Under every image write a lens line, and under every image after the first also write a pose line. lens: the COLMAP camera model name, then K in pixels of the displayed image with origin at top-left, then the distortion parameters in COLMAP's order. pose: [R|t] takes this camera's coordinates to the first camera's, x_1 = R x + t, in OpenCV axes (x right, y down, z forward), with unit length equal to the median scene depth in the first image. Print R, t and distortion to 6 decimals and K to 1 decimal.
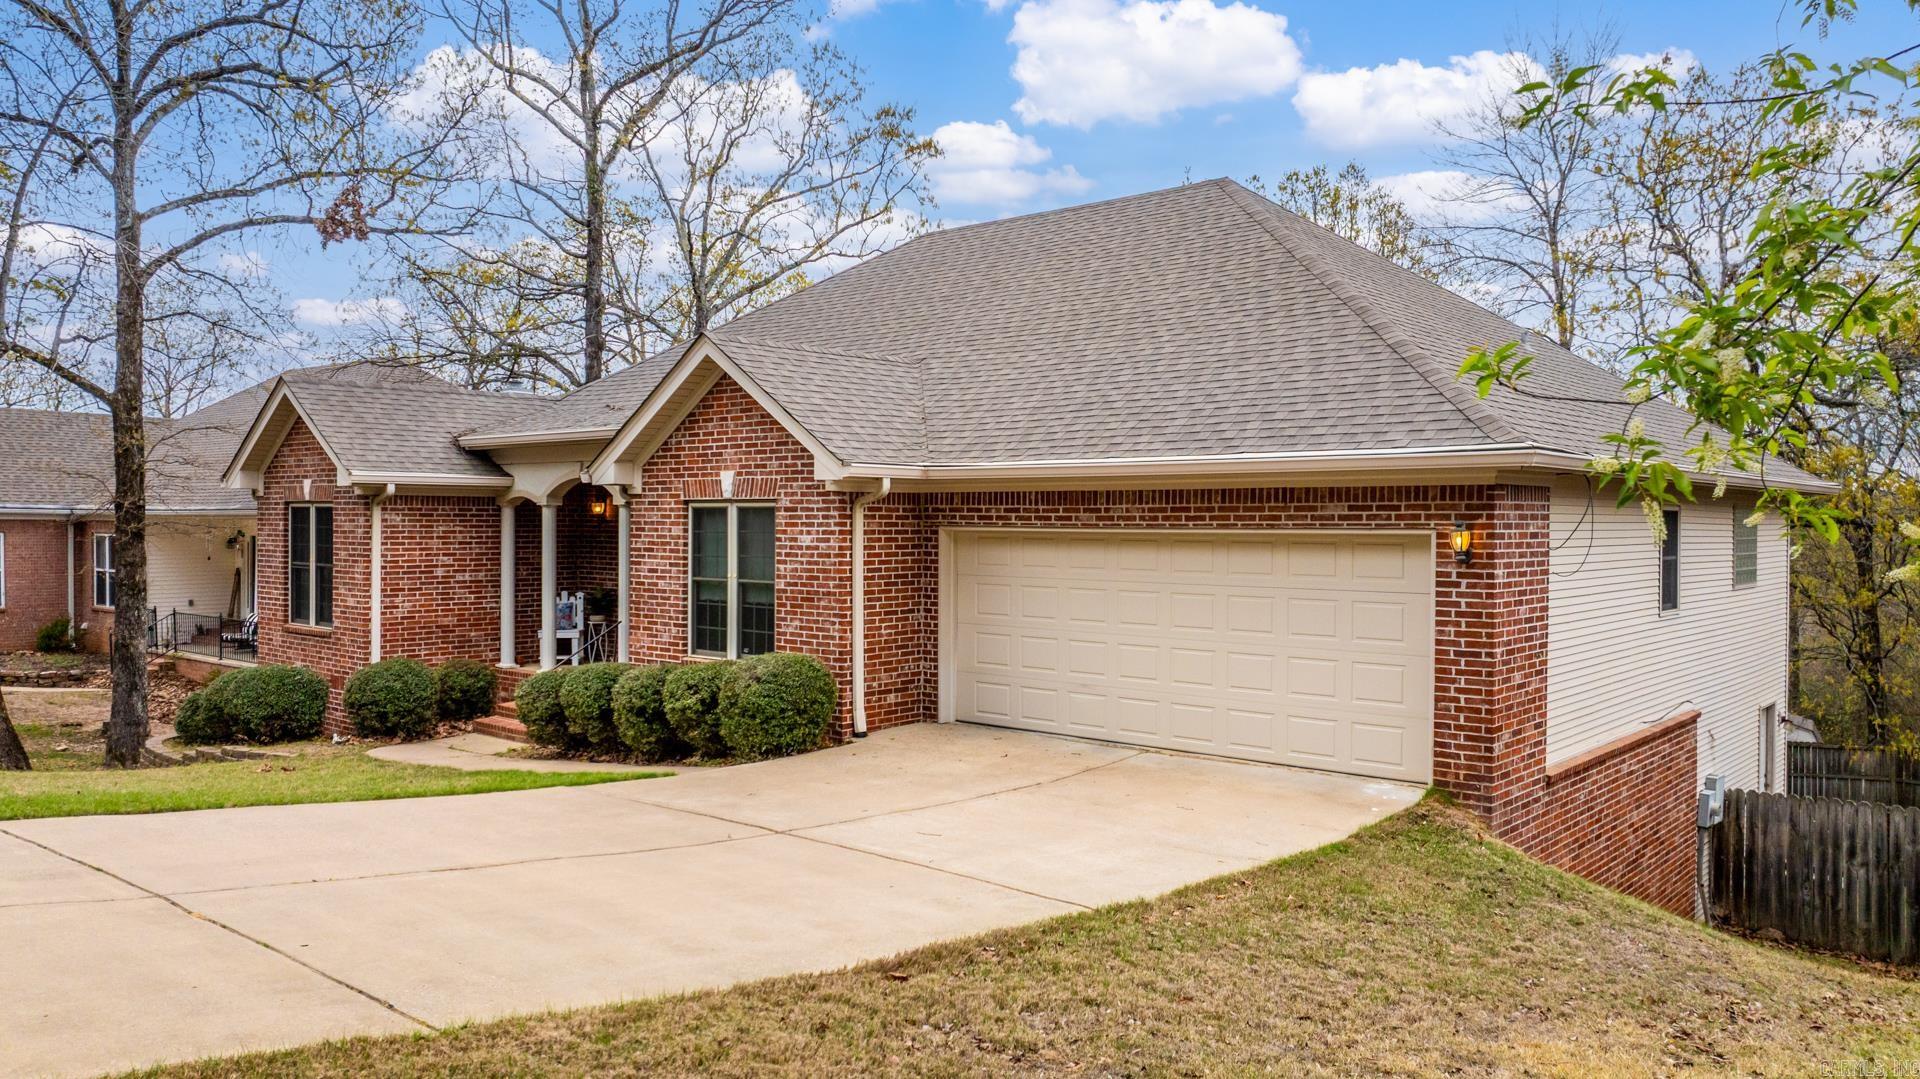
lens RADIAL K [[1353.2, 0, 965.2], [0, 1353.2, 537.1], [0, 0, 1]] dist [-0.006112, -0.002790]
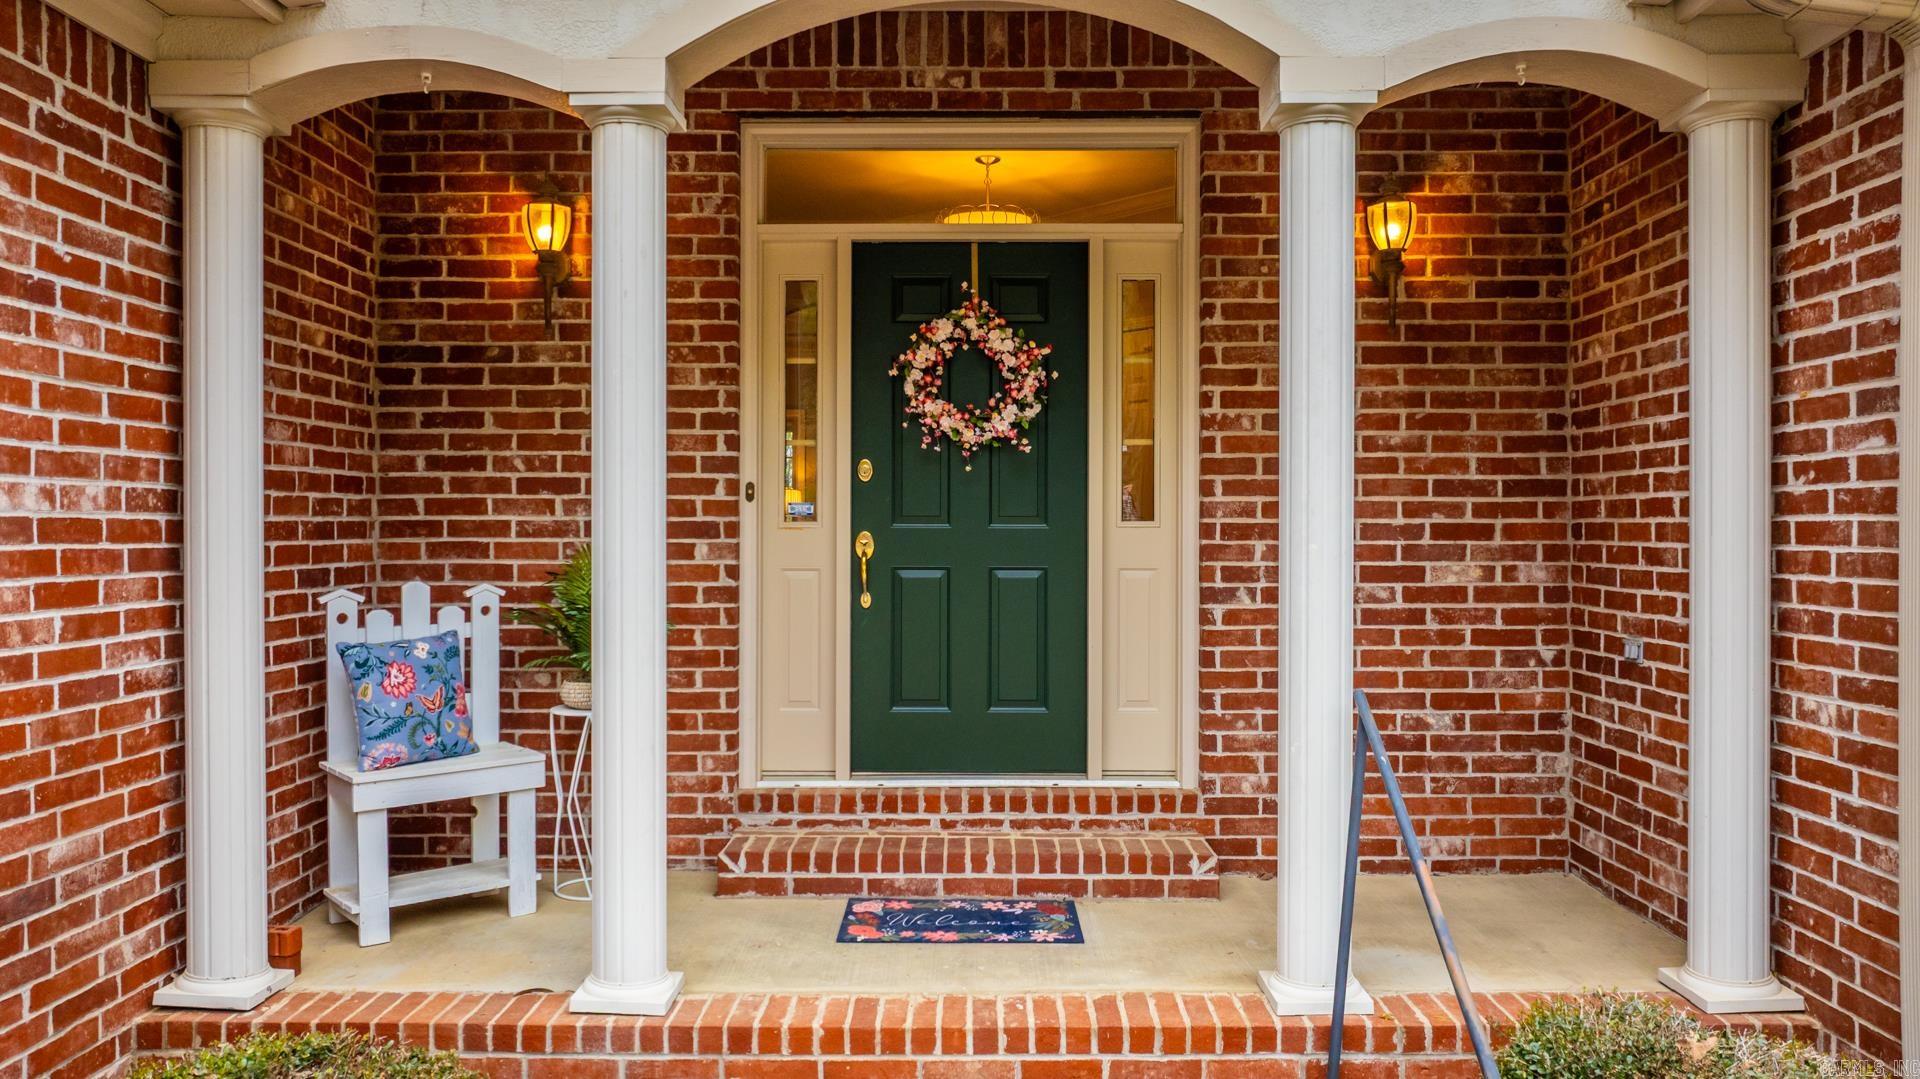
lens RADIAL K [[1353.2, 0, 965.2], [0, 1353.2, 537.1], [0, 0, 1]] dist [-0.006112, -0.002790]
pose [[0.754076, -0.007611, 0.656743, -0.483005], [0.014213, 0.999888, -0.004732, 0.044829], [-0.656633, 0.012902, 0.754099, 0.997672]]
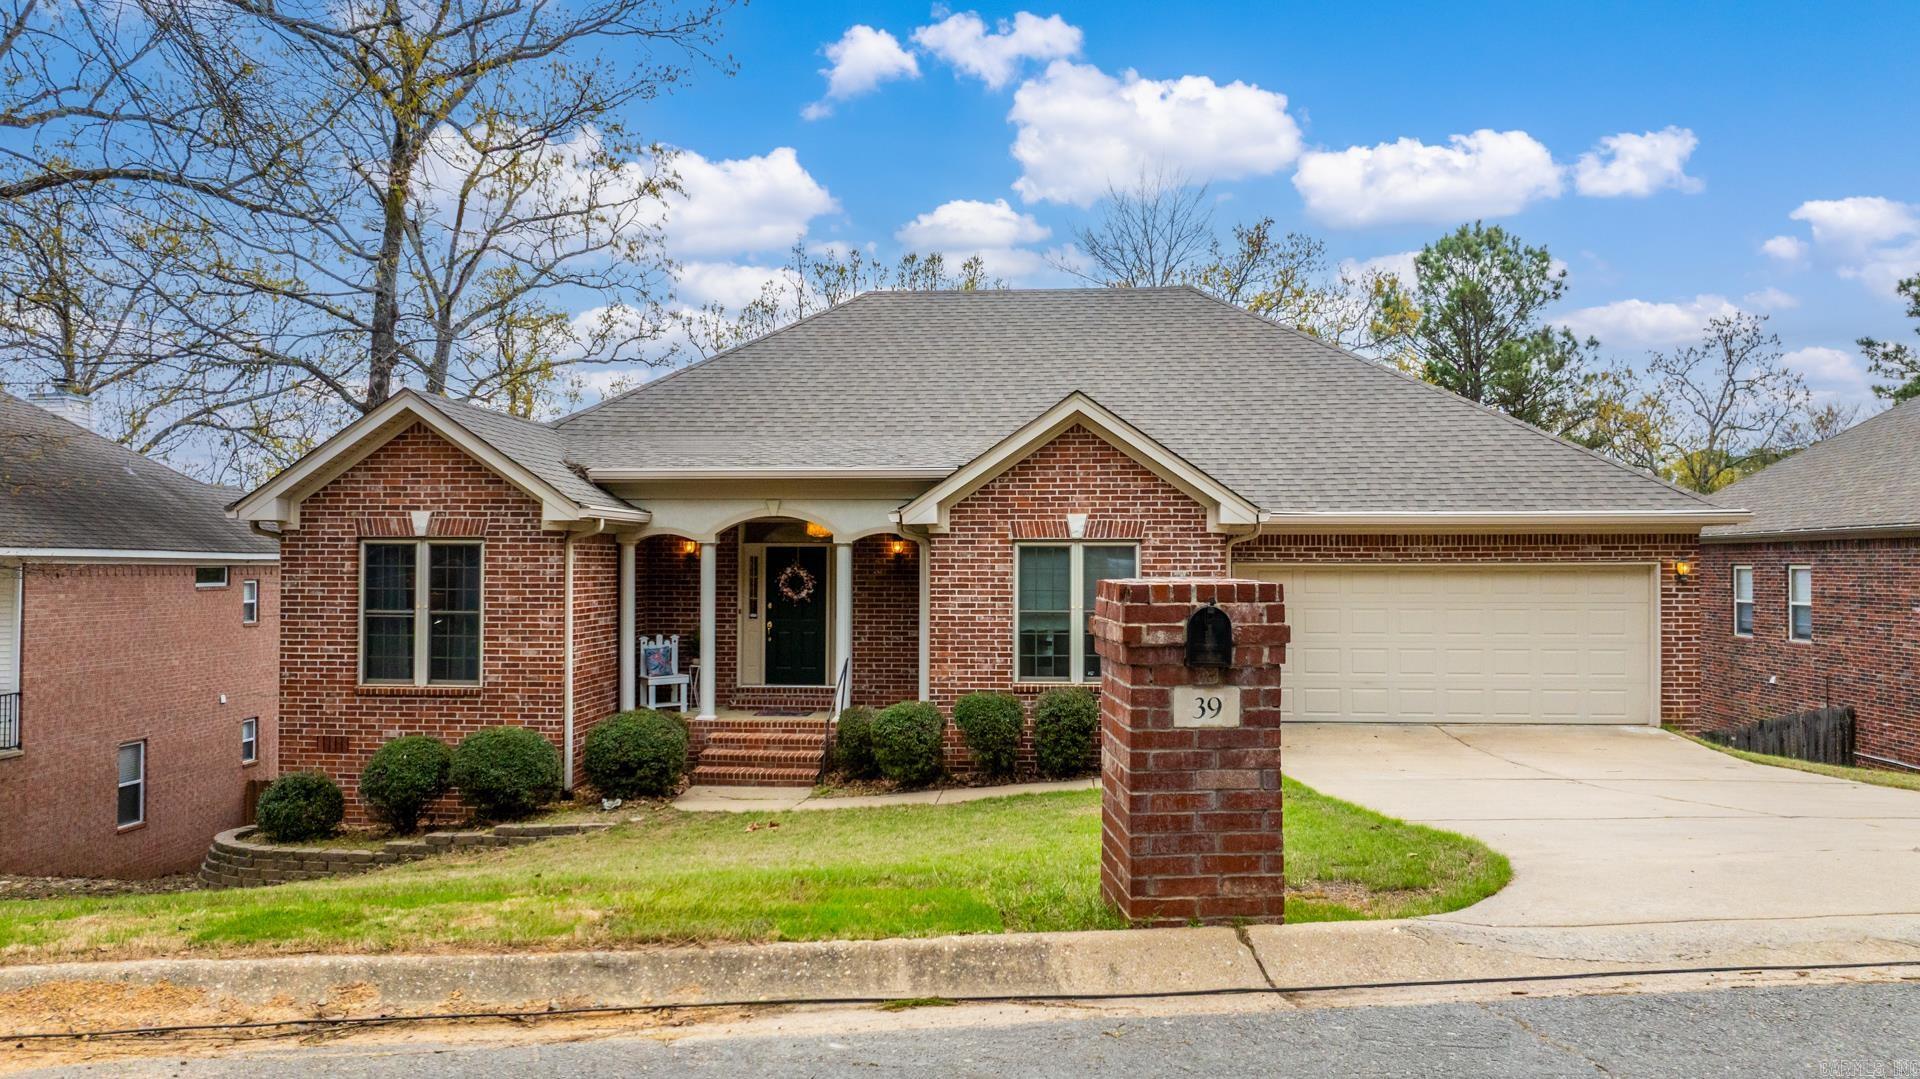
lens RADIAL K [[1353.2, 0, 965.2], [0, 1353.2, 537.1], [0, 0, 1]] dist [-0.006112, -0.002790]
pose [[0.801463, 0.007676, 0.597995, -0.889078], [0.010783, 0.999570, -0.027282, 0.000094], [-0.597947, 0.028313, 0.801035, 0.152057]]
